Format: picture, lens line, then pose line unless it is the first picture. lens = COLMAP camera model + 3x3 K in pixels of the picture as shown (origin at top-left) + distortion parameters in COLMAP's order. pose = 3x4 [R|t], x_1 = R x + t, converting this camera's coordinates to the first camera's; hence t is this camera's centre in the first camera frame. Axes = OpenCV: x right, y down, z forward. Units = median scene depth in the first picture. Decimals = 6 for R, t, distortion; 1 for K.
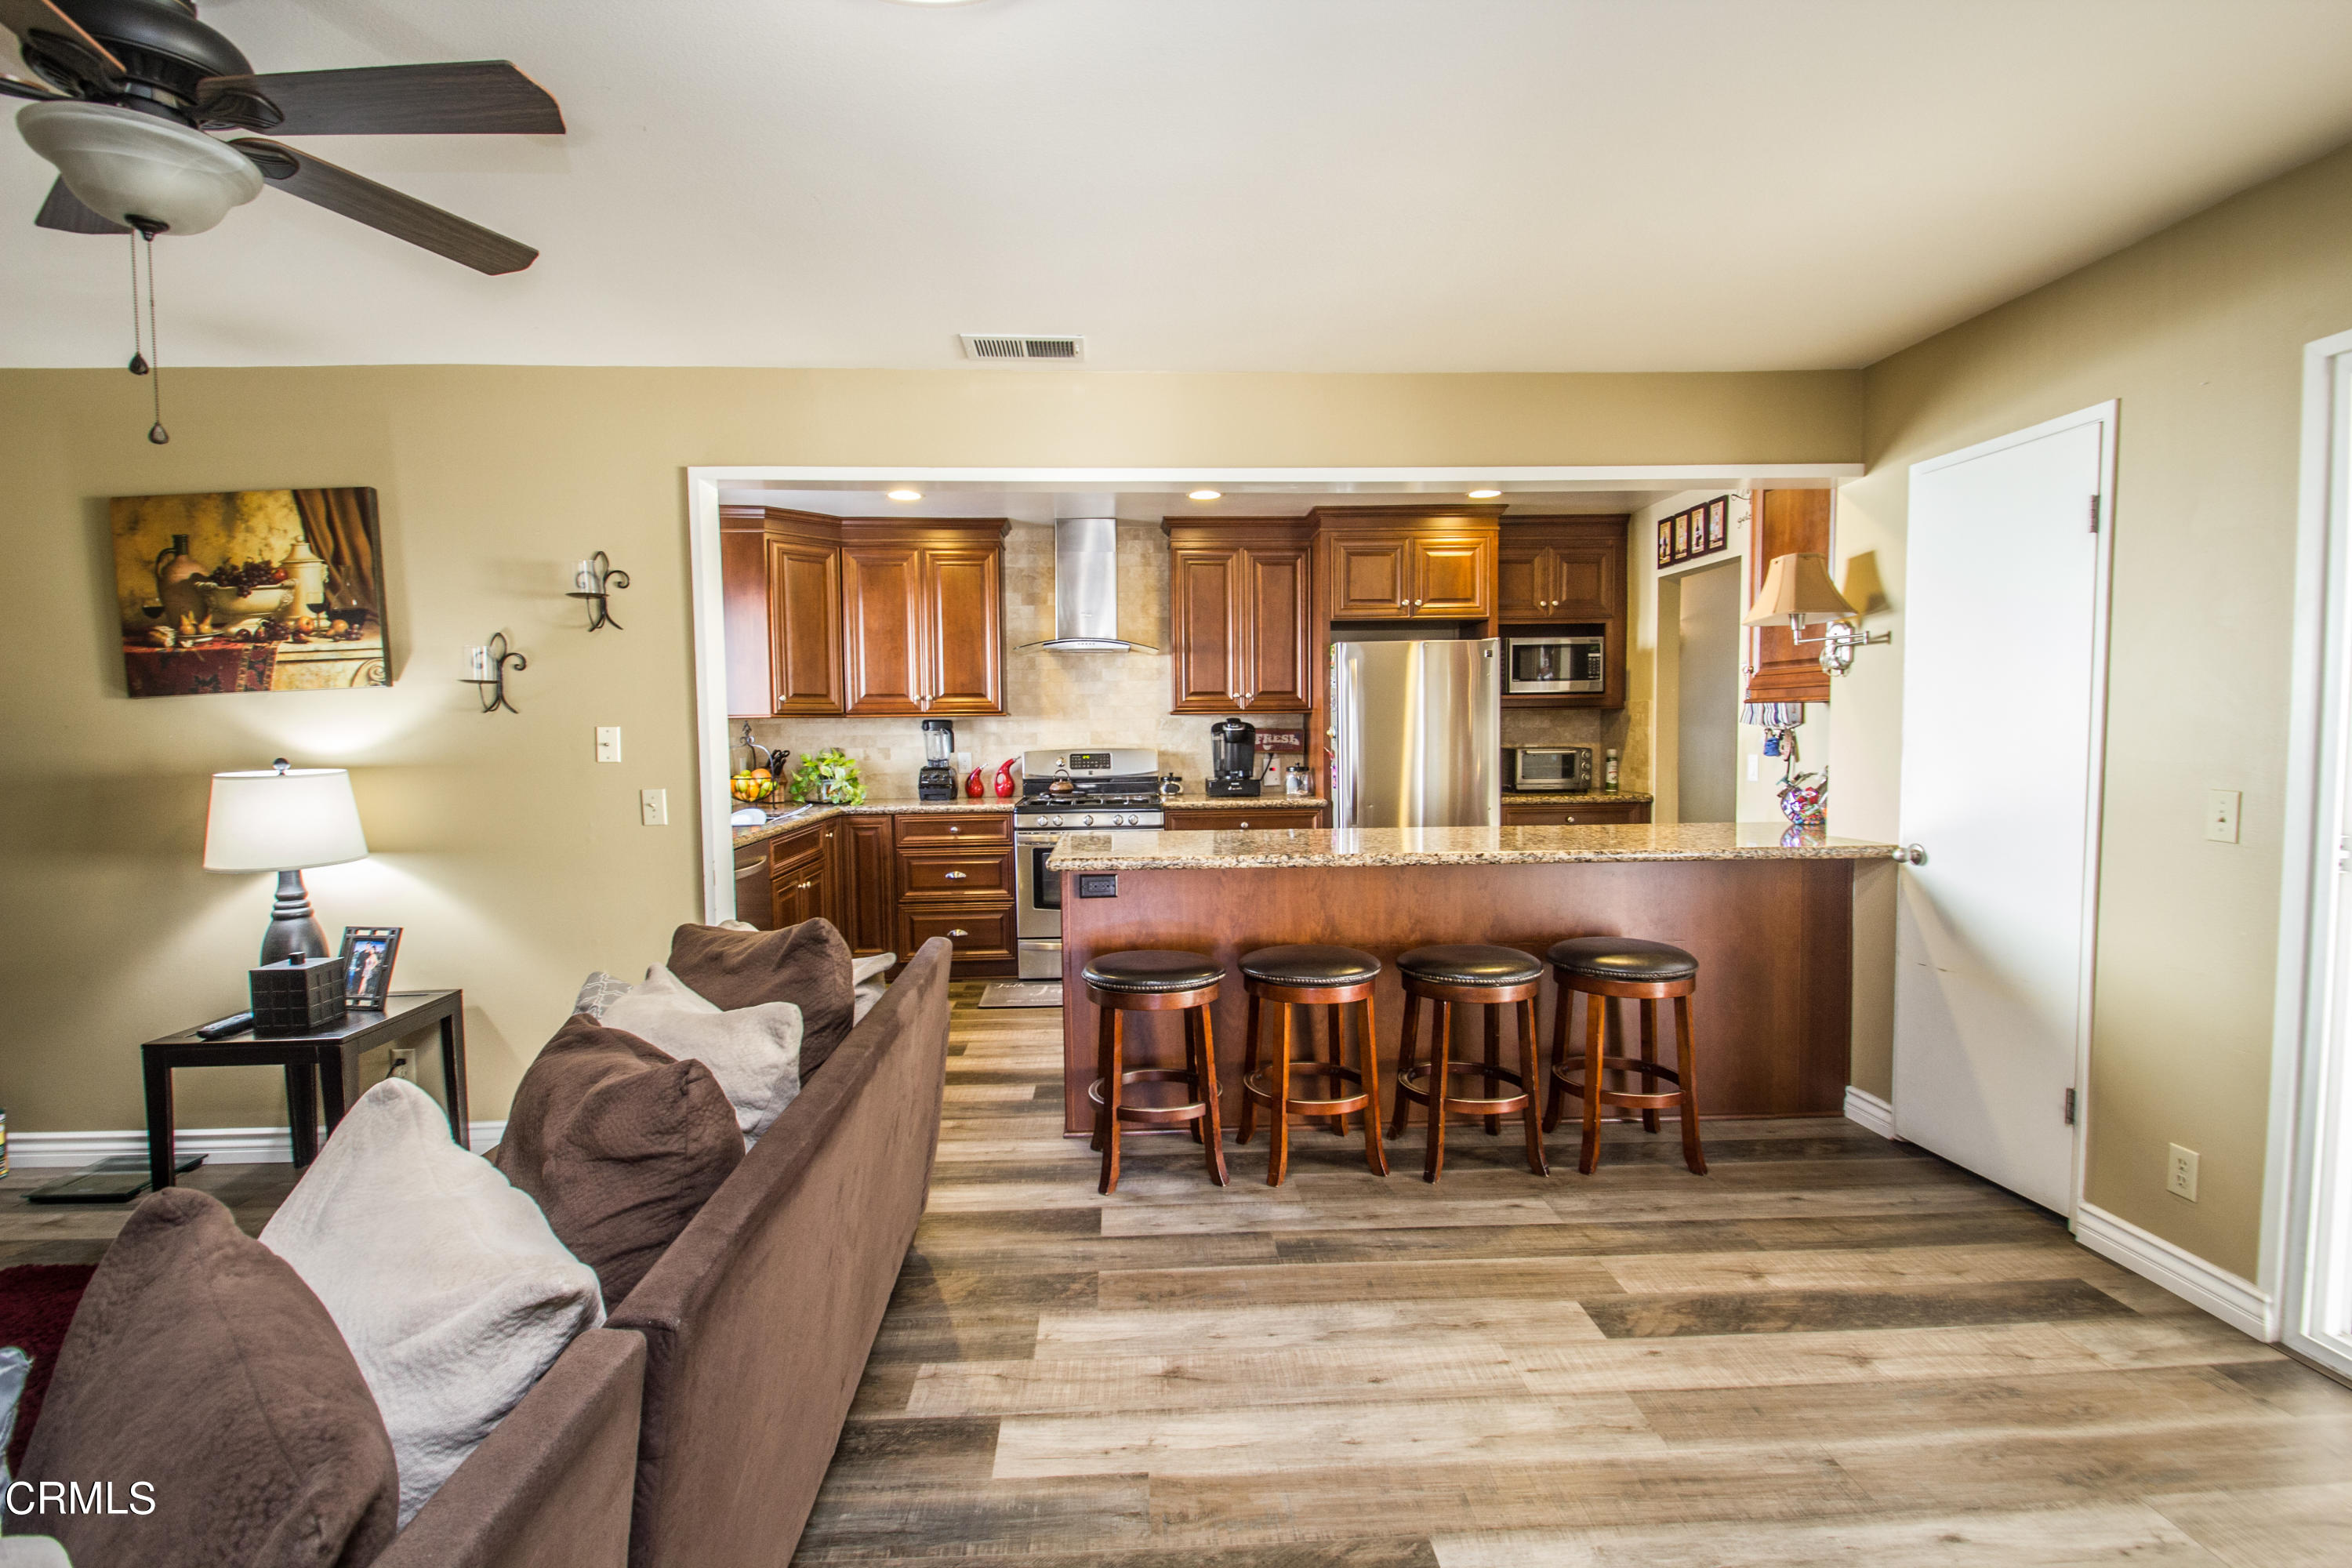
lens RADIAL K [[1098.9, 0, 1166.8], [0, 1098.9, 791.9], [0, 0, 1]] dist [0.011380, -0.015094]
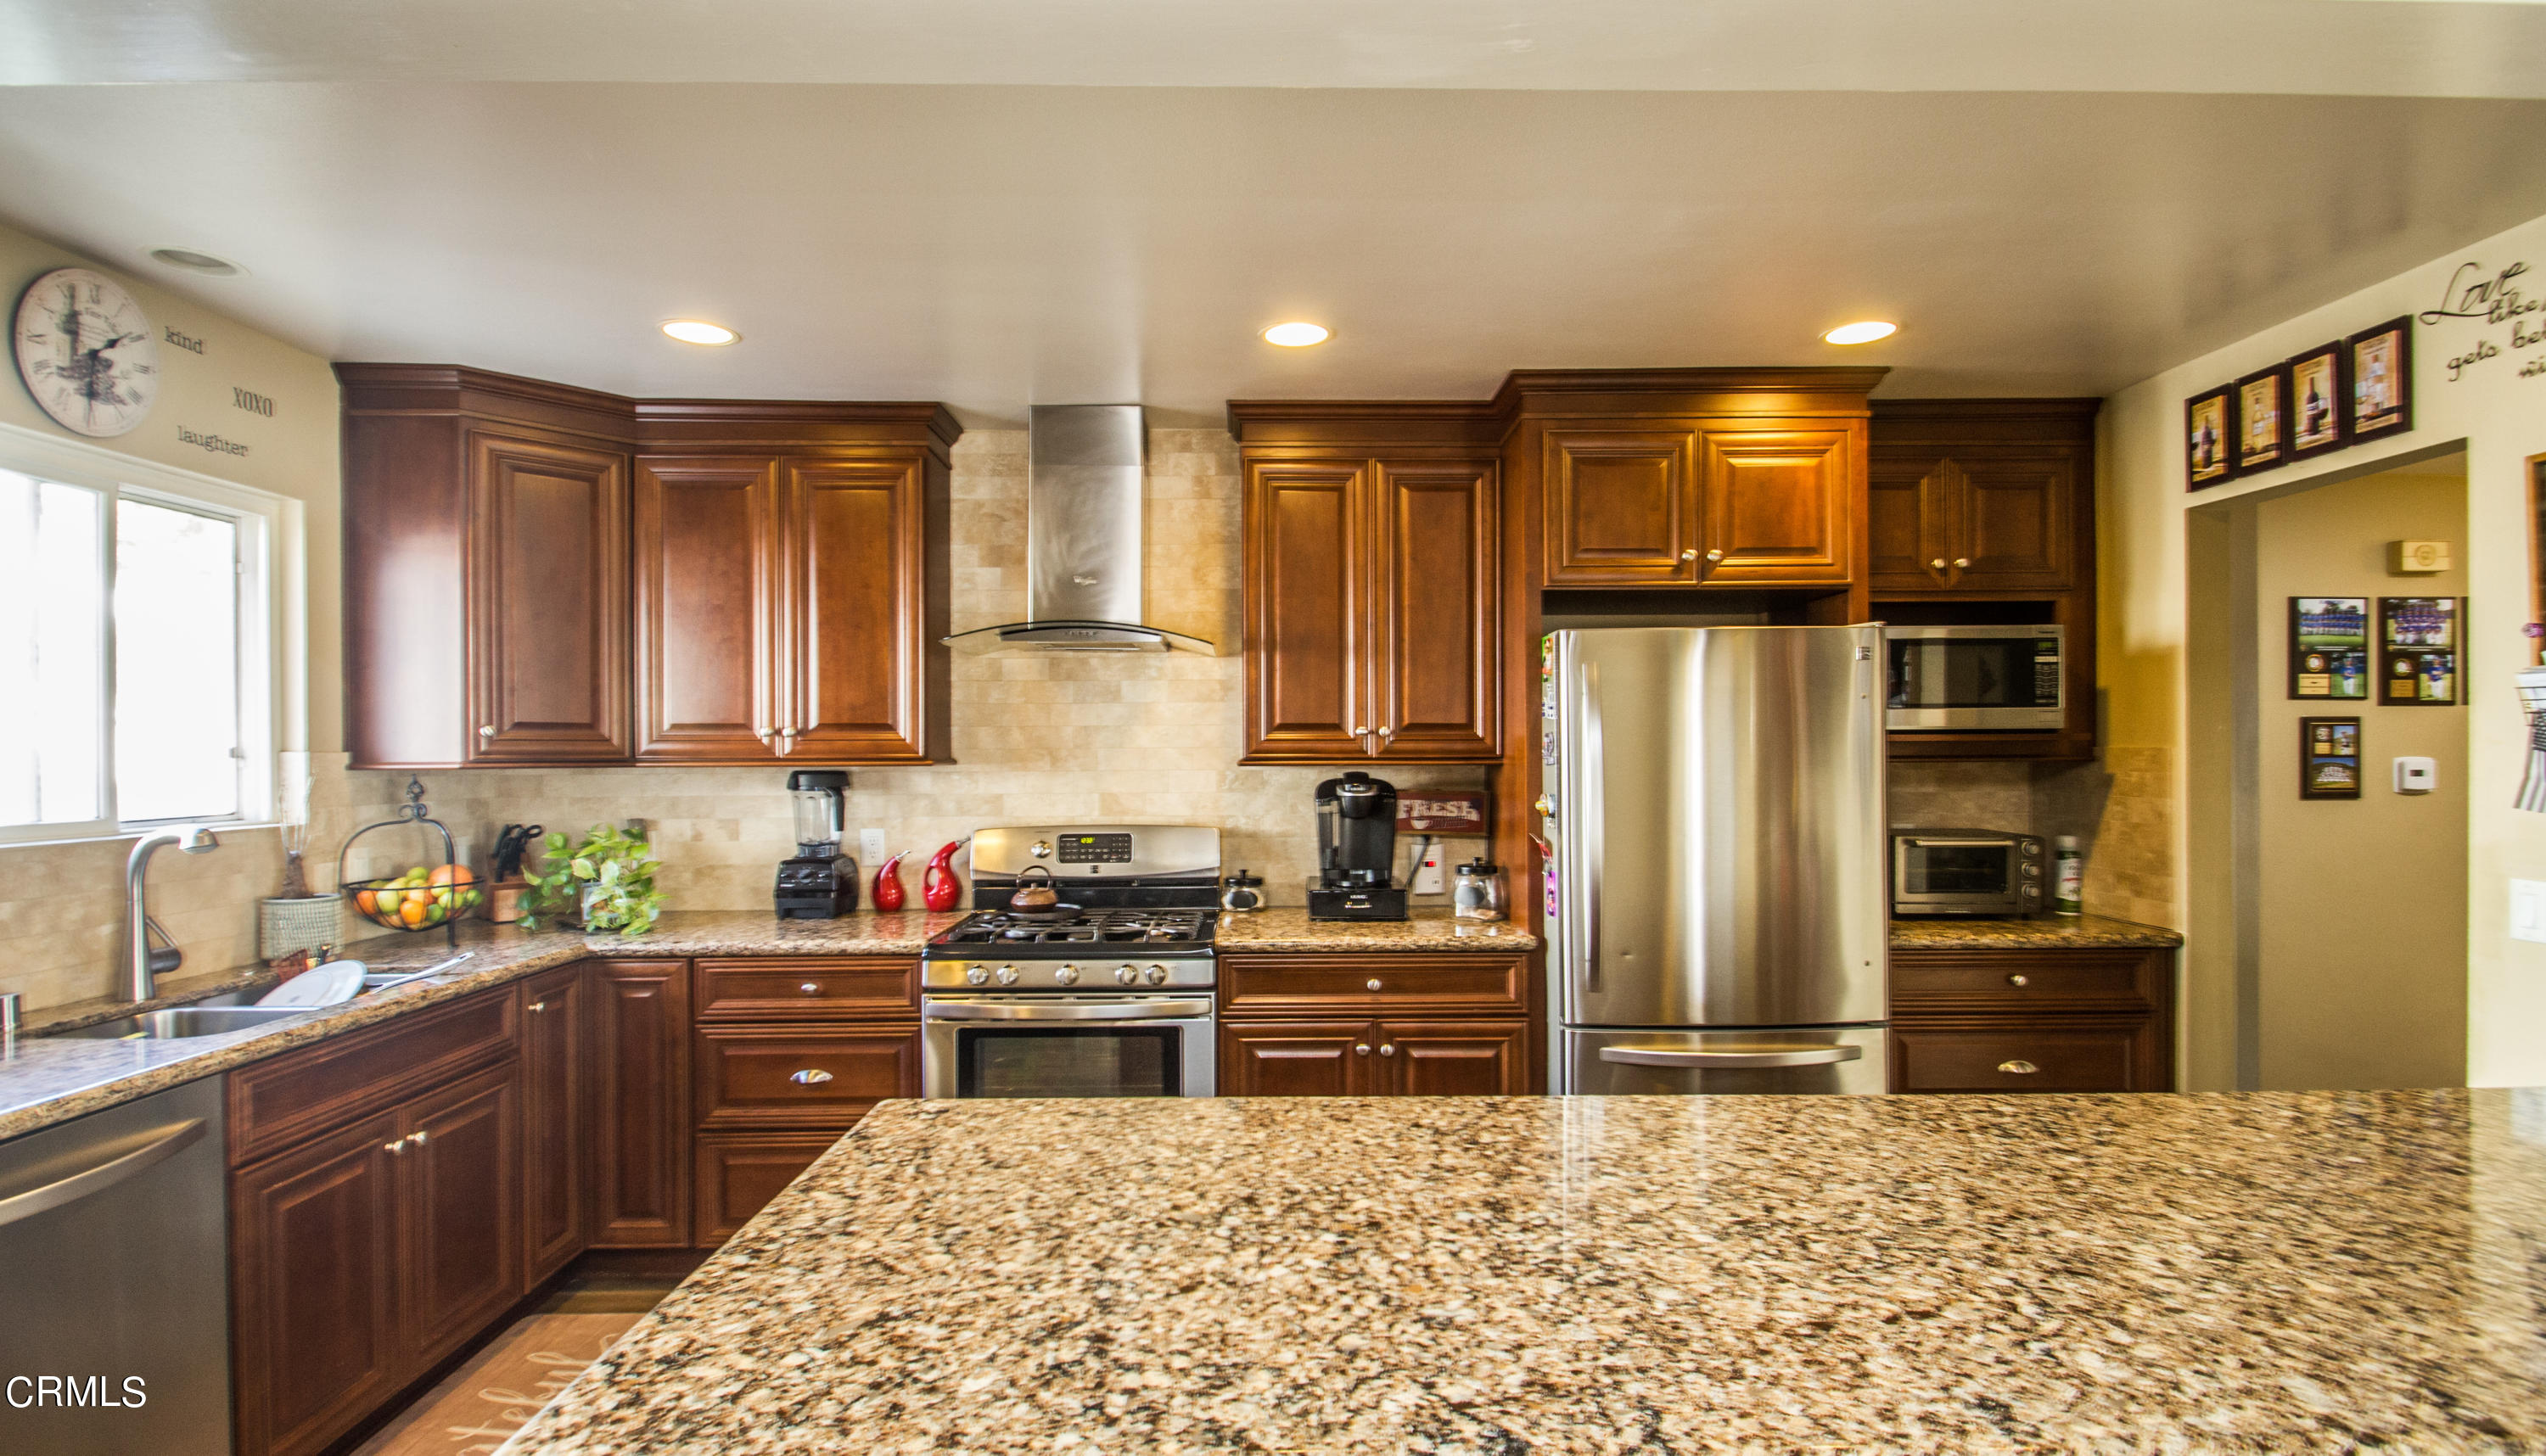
lens RADIAL K [[1215.0, 0, 1264.4], [0, 1215.0, 751.0], [0, 0, 1]] dist [0.008214, -0.013512]
pose [[0.999338, 0.008574, -0.035362, 0.041919], [-0.010718, 0.998088, -0.060871, -0.046942], [0.034772, 0.061209, 0.997519, 0.463338]]
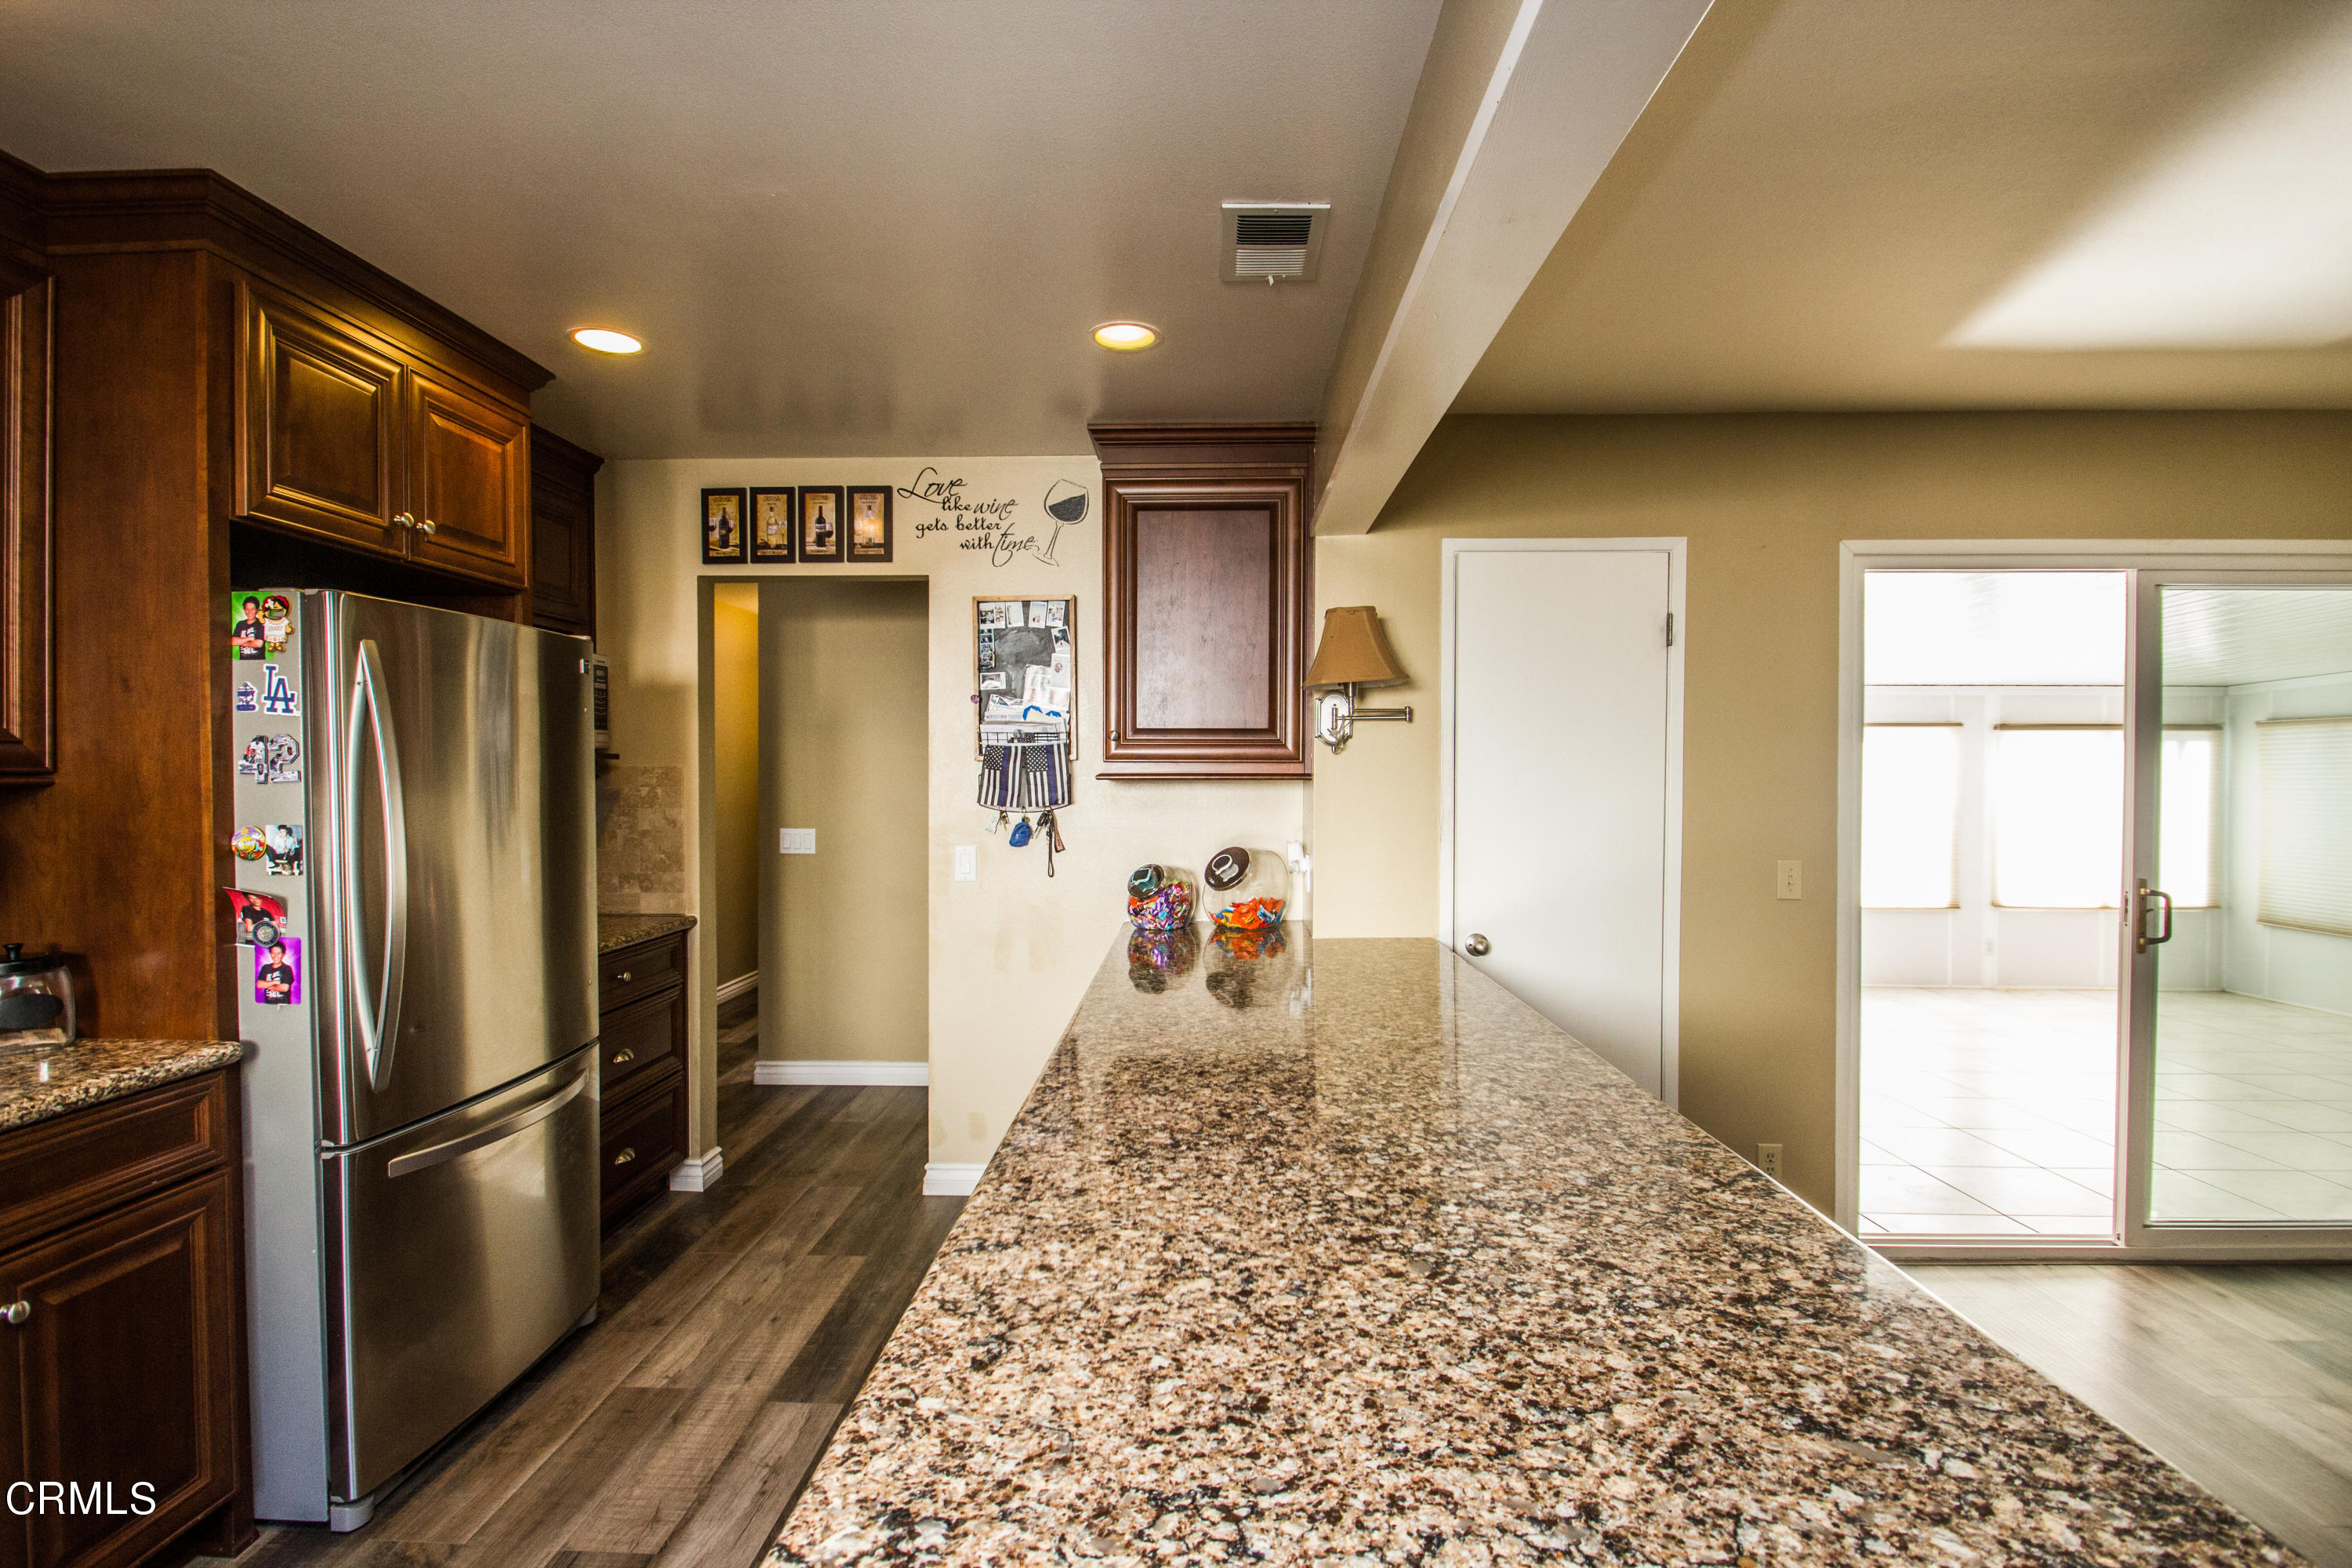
lens RADIAL K [[1098.9, 0, 1173.7], [0, 1098.9, 793.4], [0, 0, 1]] dist [0.011380, -0.015094]
pose [[0.078636, -0.005115, 0.996890, -0.184858], [0.059238, 0.998244, 0.000449, -0.056783], [-0.995142, 0.059019, 0.078801, 0.738819]]
